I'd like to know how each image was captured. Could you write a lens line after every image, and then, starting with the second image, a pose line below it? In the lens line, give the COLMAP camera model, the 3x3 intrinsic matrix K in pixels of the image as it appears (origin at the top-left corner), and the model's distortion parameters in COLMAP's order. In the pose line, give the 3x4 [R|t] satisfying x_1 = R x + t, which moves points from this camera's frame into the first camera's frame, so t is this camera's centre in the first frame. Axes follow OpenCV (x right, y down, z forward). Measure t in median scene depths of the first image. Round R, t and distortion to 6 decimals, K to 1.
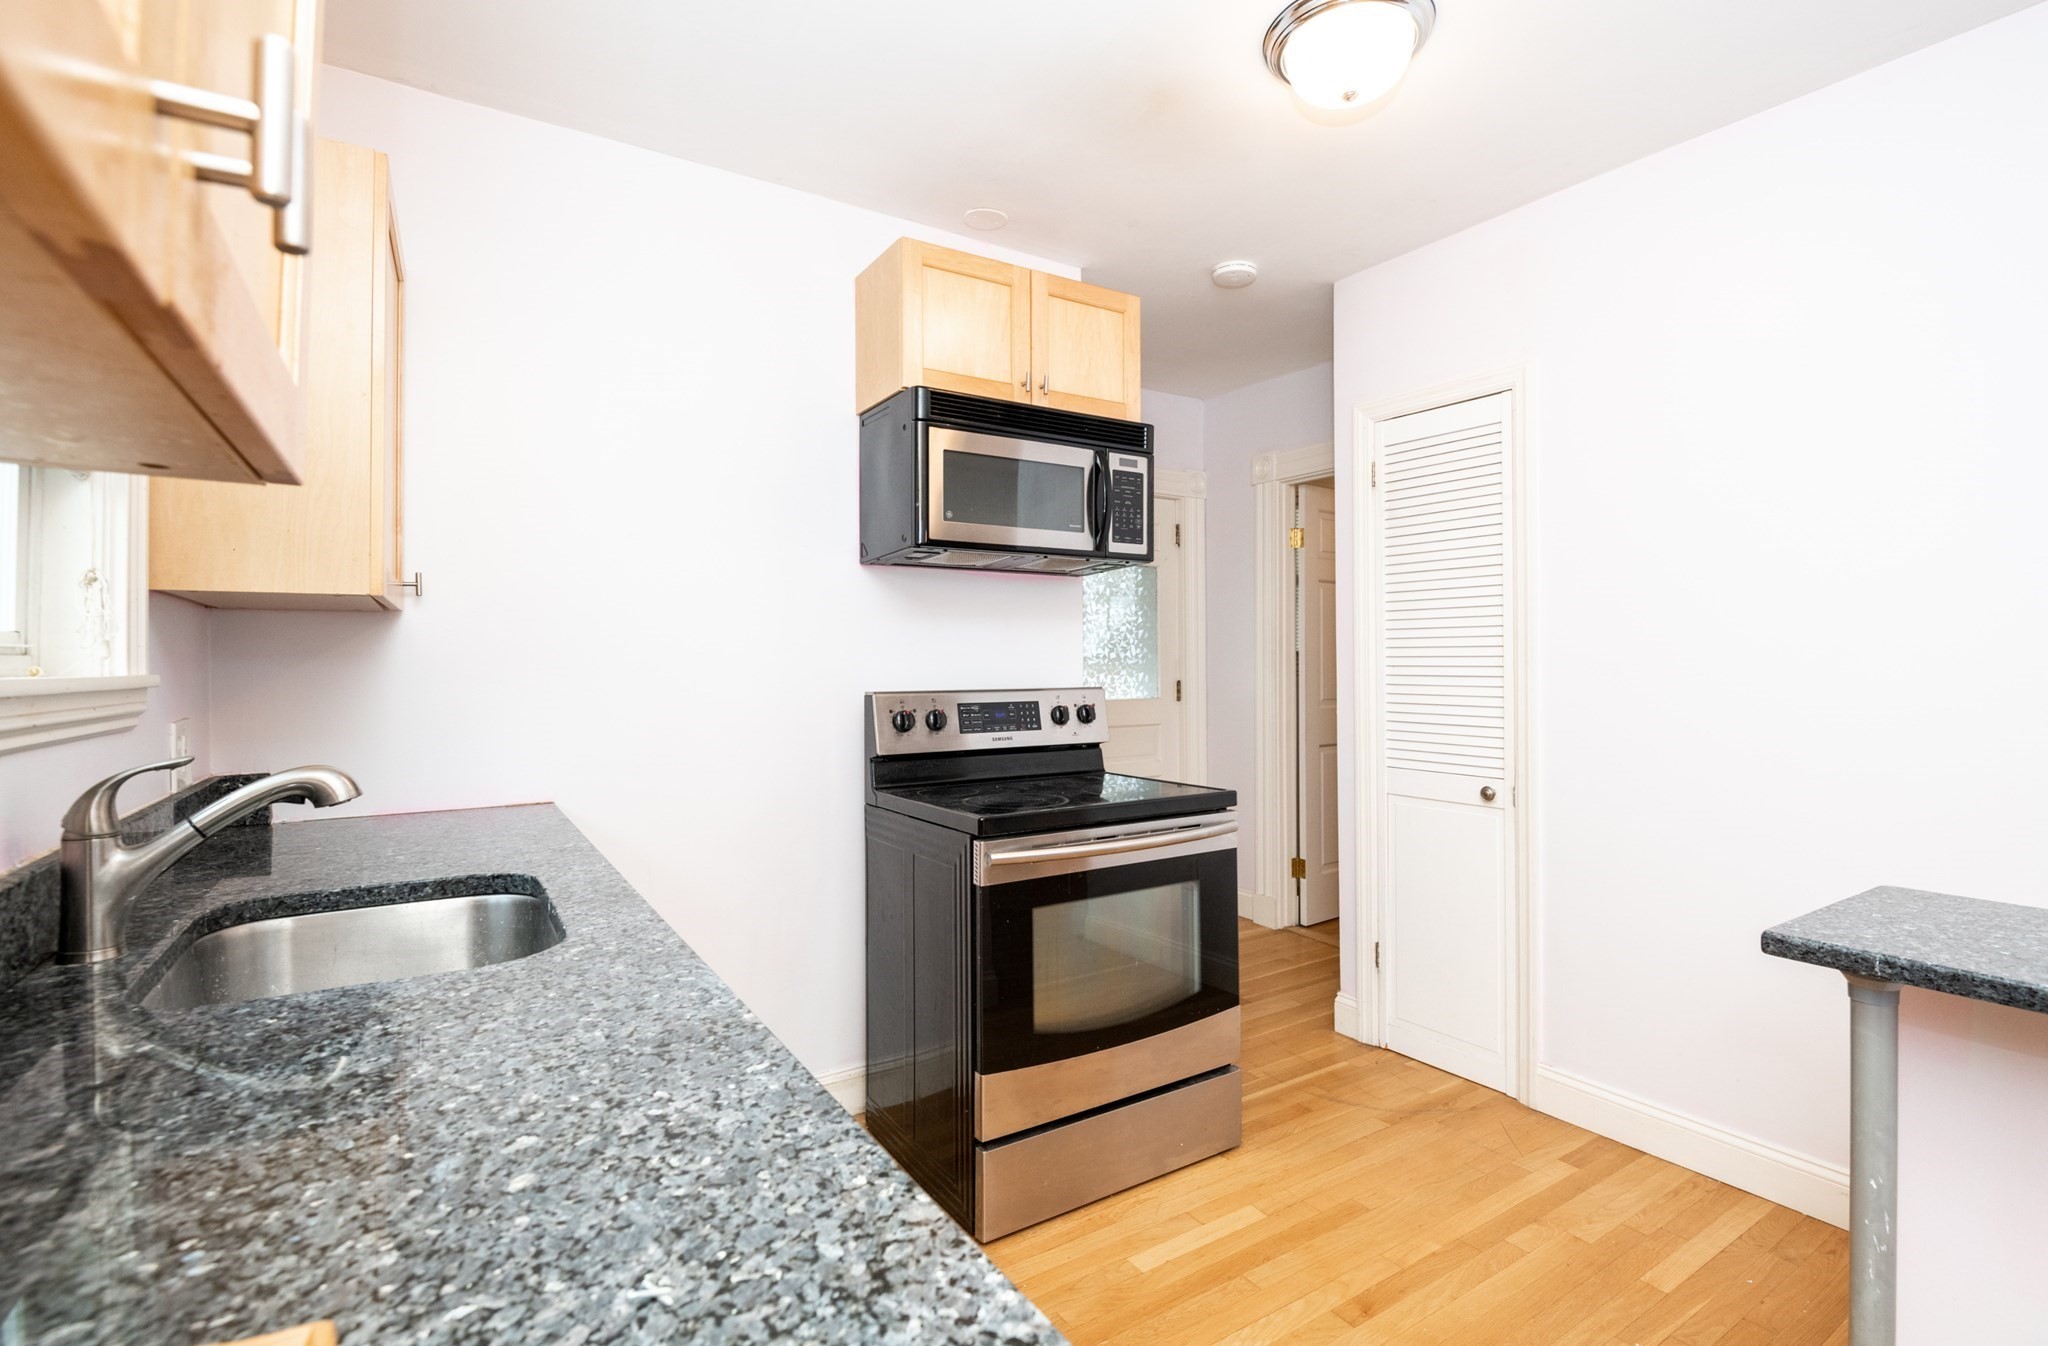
lens RADIAL K [[944.2, 0, 1028.8], [0, 944.2, 648.2], [0, 0, 1]] dist [-0.029614, 0.002534]
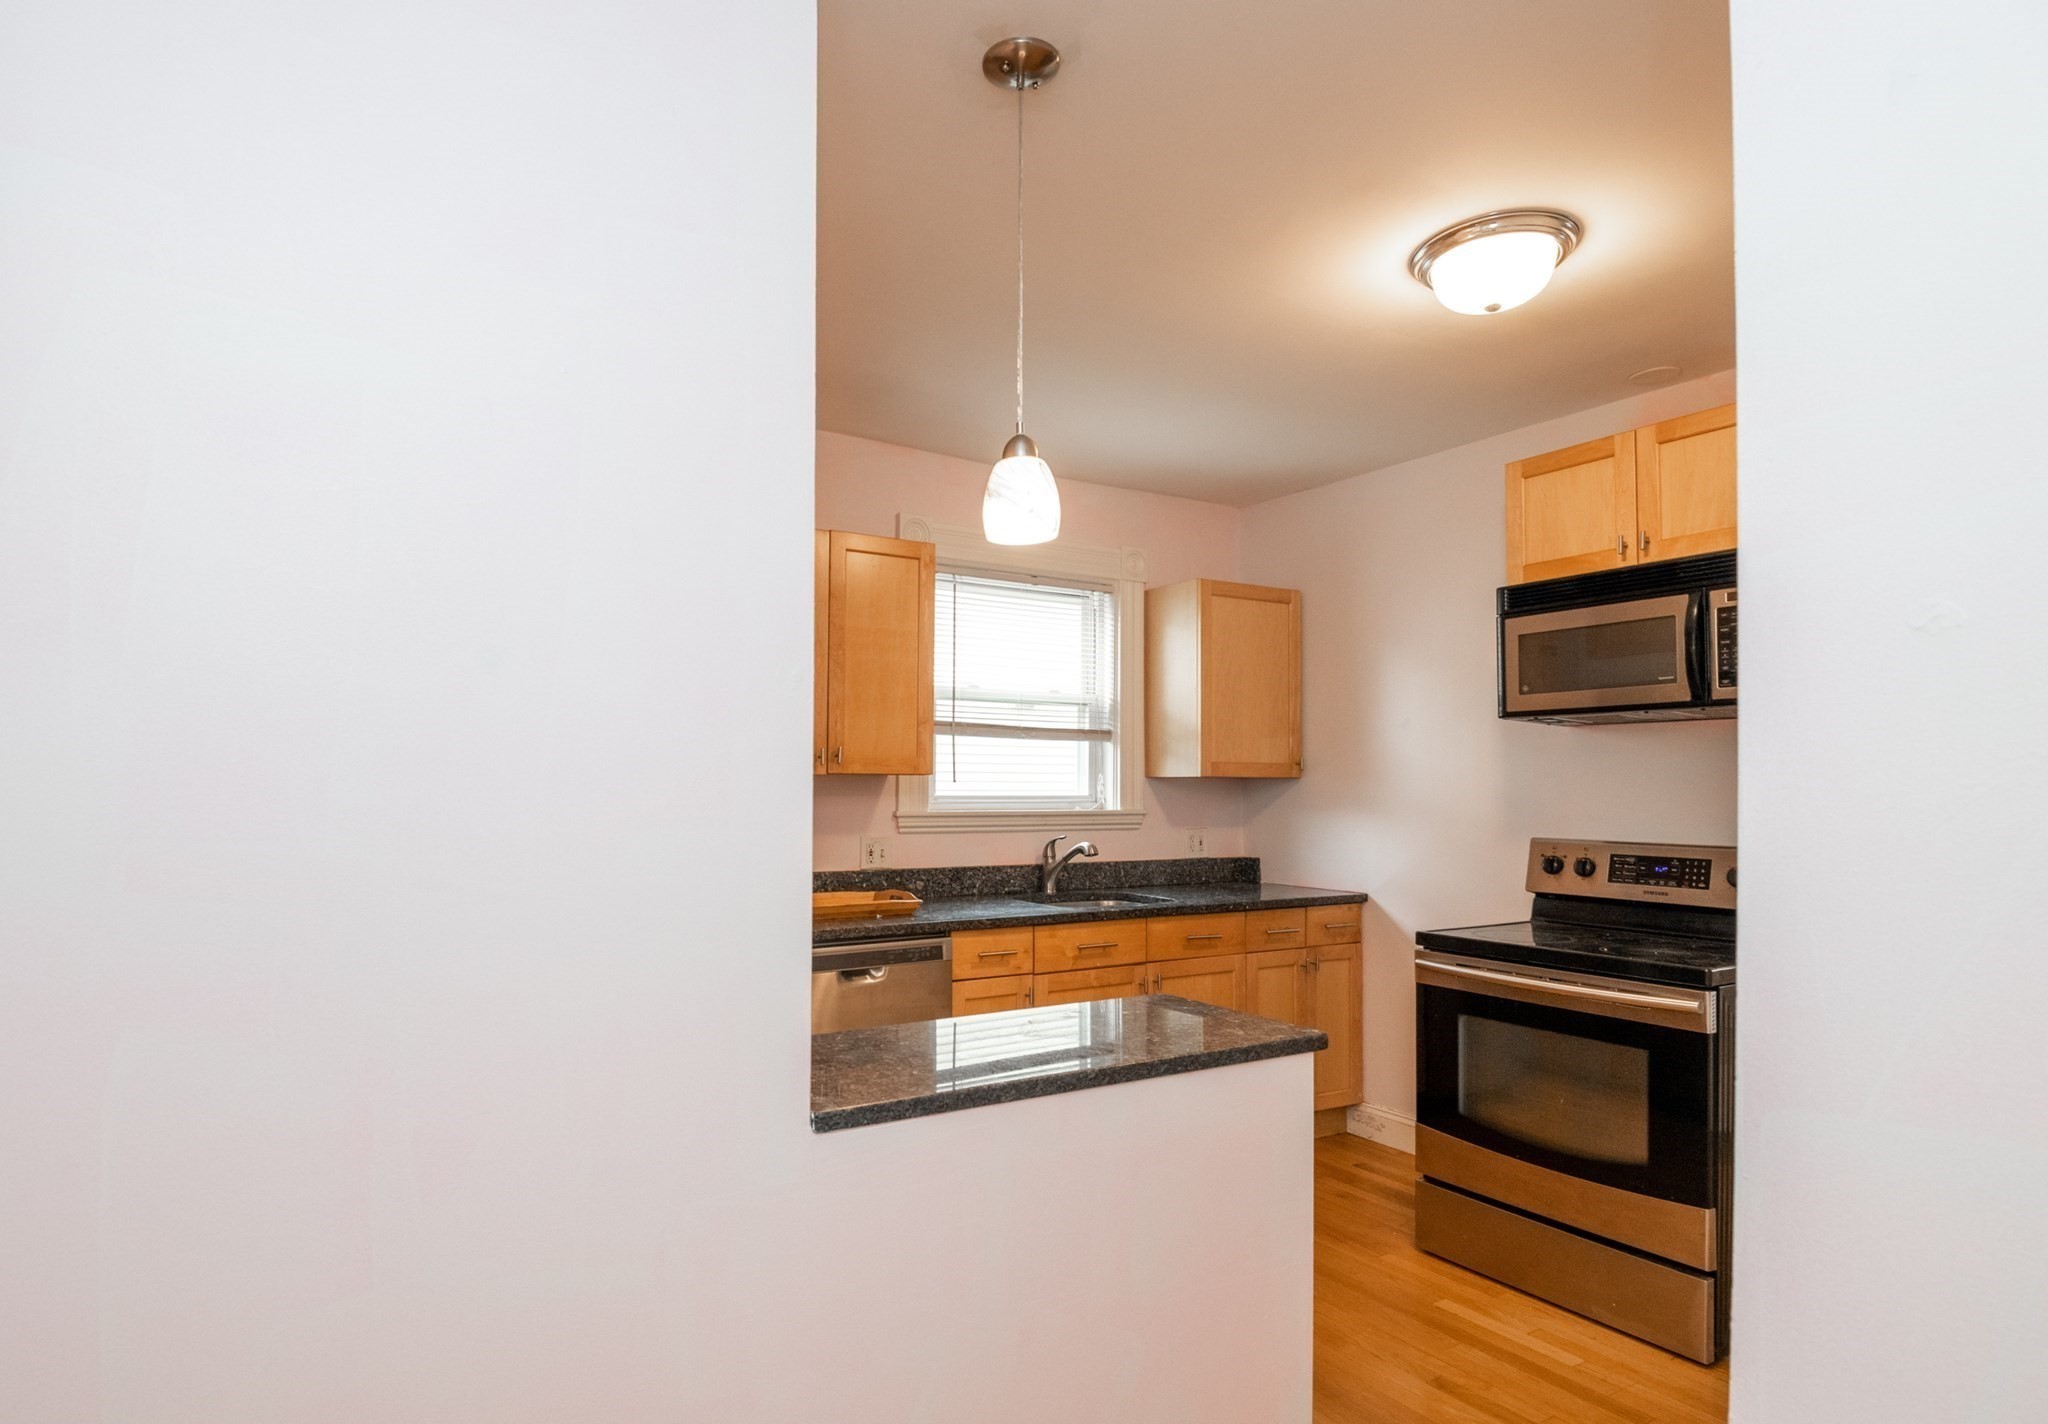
lens RADIAL K [[1076.0, 0, 912.4], [0, 1076.0, 762.5], [0, 0, 1]] dist [-0.010774, -0.005153]
pose [[-0.047262, -0.019975, -0.998683, 2.946691], [0.009832, 0.999742, -0.020462, -0.069287], [0.998834, -0.010786, -0.047054, 0.686181]]
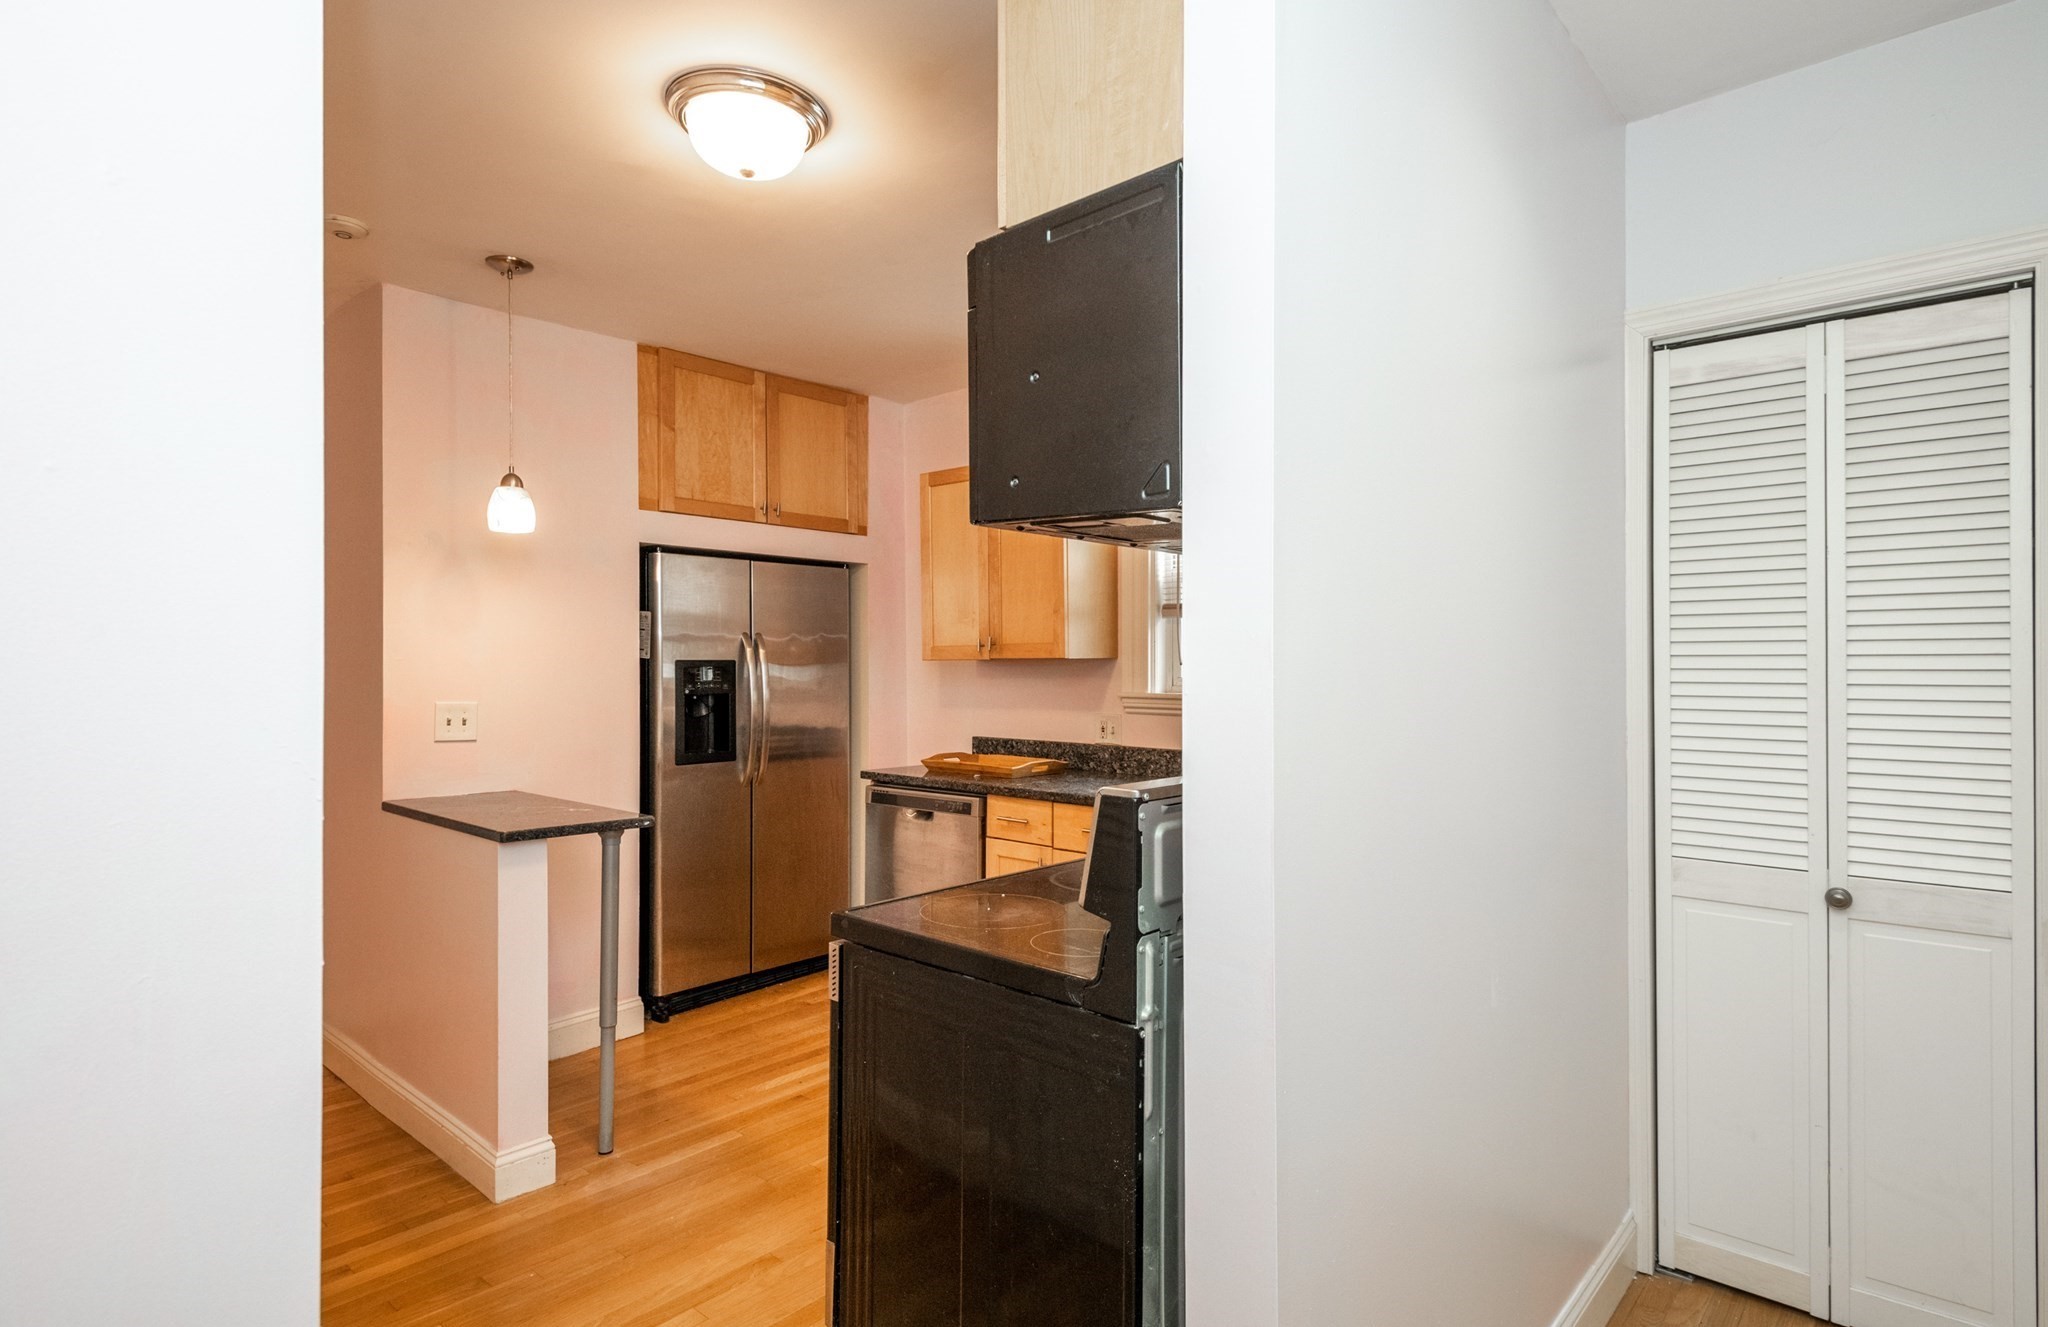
lens RADIAL K [[1056.4, 0, 1028.6], [0, 1056.4, 660.3], [0, 0, 1]] dist [0.017829, -0.004892]
pose [[-0.959311, -0.000466, -0.282353, 0.706481], [0.005246, 0.999797, -0.019472, -0.021735], [0.282304, -0.020161, -0.959113, 4.066232]]
